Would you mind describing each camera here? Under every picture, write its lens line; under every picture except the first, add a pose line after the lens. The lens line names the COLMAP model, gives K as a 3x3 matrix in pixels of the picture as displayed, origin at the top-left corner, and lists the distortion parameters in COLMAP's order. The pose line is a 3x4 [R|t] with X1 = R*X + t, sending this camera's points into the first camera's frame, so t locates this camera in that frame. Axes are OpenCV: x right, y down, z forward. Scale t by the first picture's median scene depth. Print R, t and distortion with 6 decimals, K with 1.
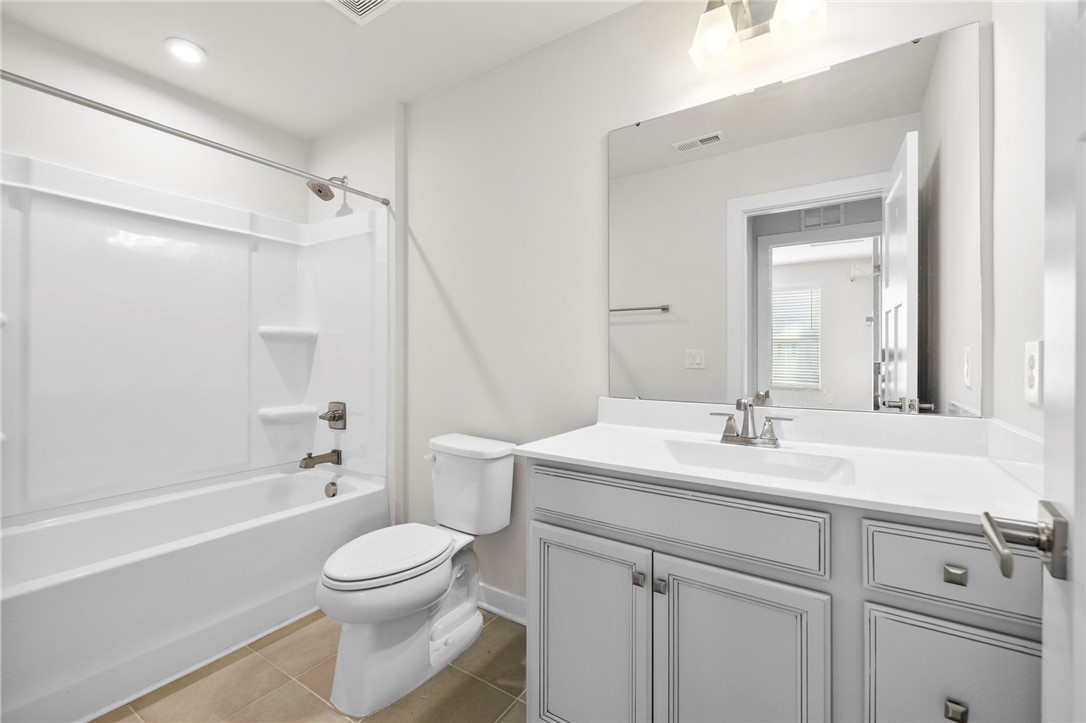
lens RADIAL K [[459.9, 0, 546.2], [0, 459.9, 357.4], [0, 0, 1]] dist [-0.001080, -0.000015]
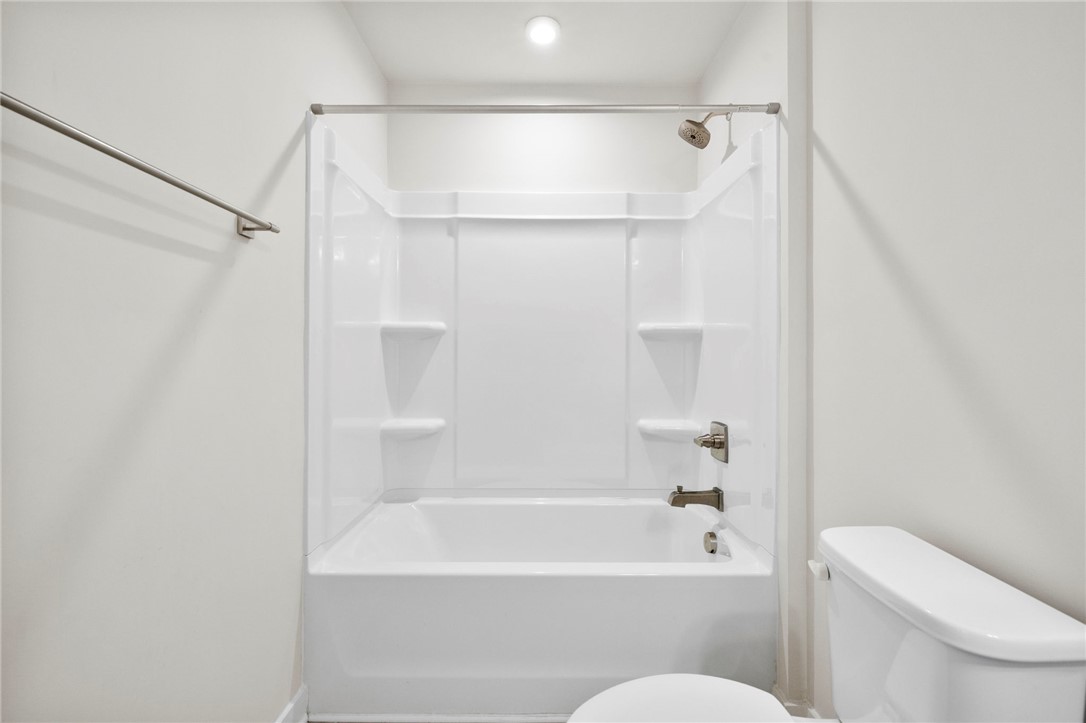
lens RADIAL K [[459.9, 0, 546.2], [0, 459.9, 357.4], [0, 0, 1]] dist [-0.001080, -0.000015]
pose [[0.542310, -0.001952, -0.840176, 0.002779], [-0.004927, 0.999973, -0.005503, 0.000966], [0.840164, 0.007123, 0.542286, 0.395692]]
